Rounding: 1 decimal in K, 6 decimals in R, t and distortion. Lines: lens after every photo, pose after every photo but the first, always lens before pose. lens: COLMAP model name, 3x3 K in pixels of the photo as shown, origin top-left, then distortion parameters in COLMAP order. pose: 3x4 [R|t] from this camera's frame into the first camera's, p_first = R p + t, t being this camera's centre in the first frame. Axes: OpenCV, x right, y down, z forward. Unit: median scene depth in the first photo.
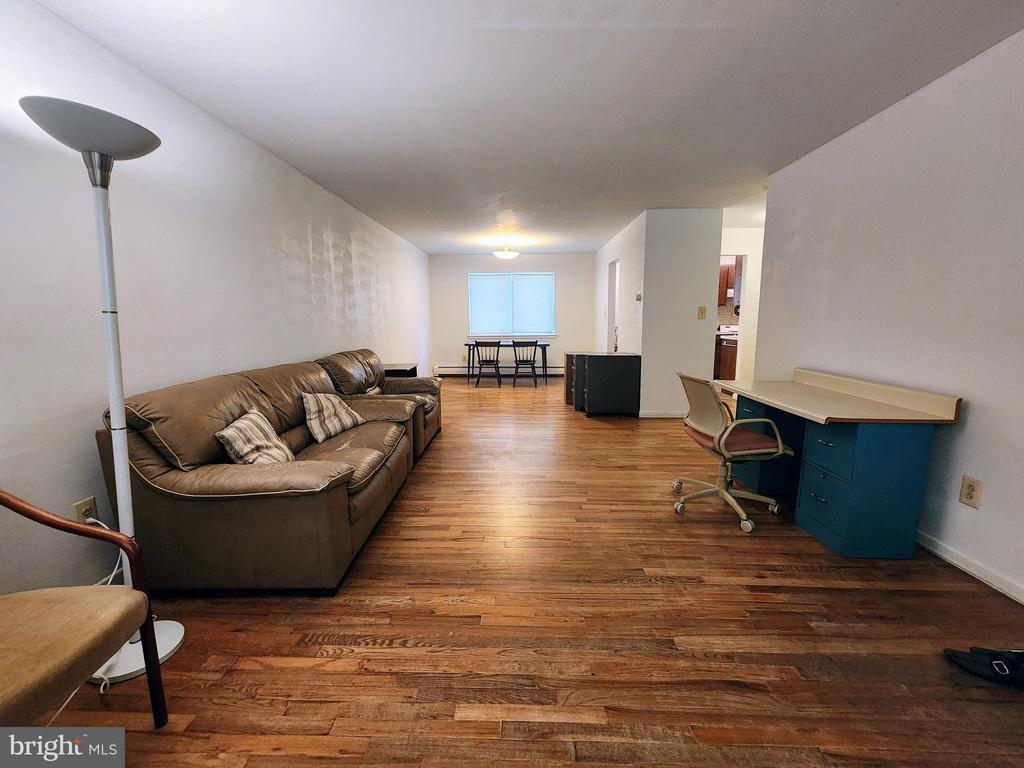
lens RADIAL K [[418.5, 0, 509.5], [0, 418.5, 376.1], [0, 0, 1]] dist [-0.003303, 0.000164]
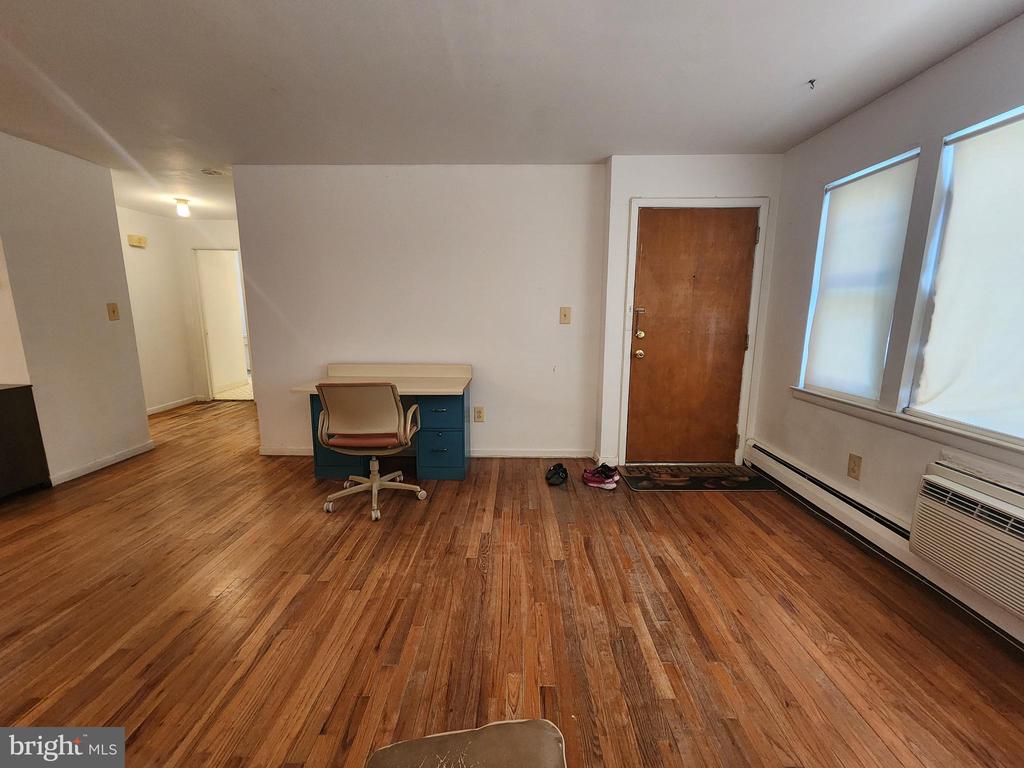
lens RADIAL K [[418.5, 0, 509.5], [0, 418.5, 376.1], [0, 0, 1]] dist [-0.003303, 0.000164]
pose [[-0.011746, -0.154531, 0.987918, -0.838727], [0.136750, 0.978455, 0.154677, -0.187712], [-0.990536, 0.136915, 0.009639, 1.008456]]
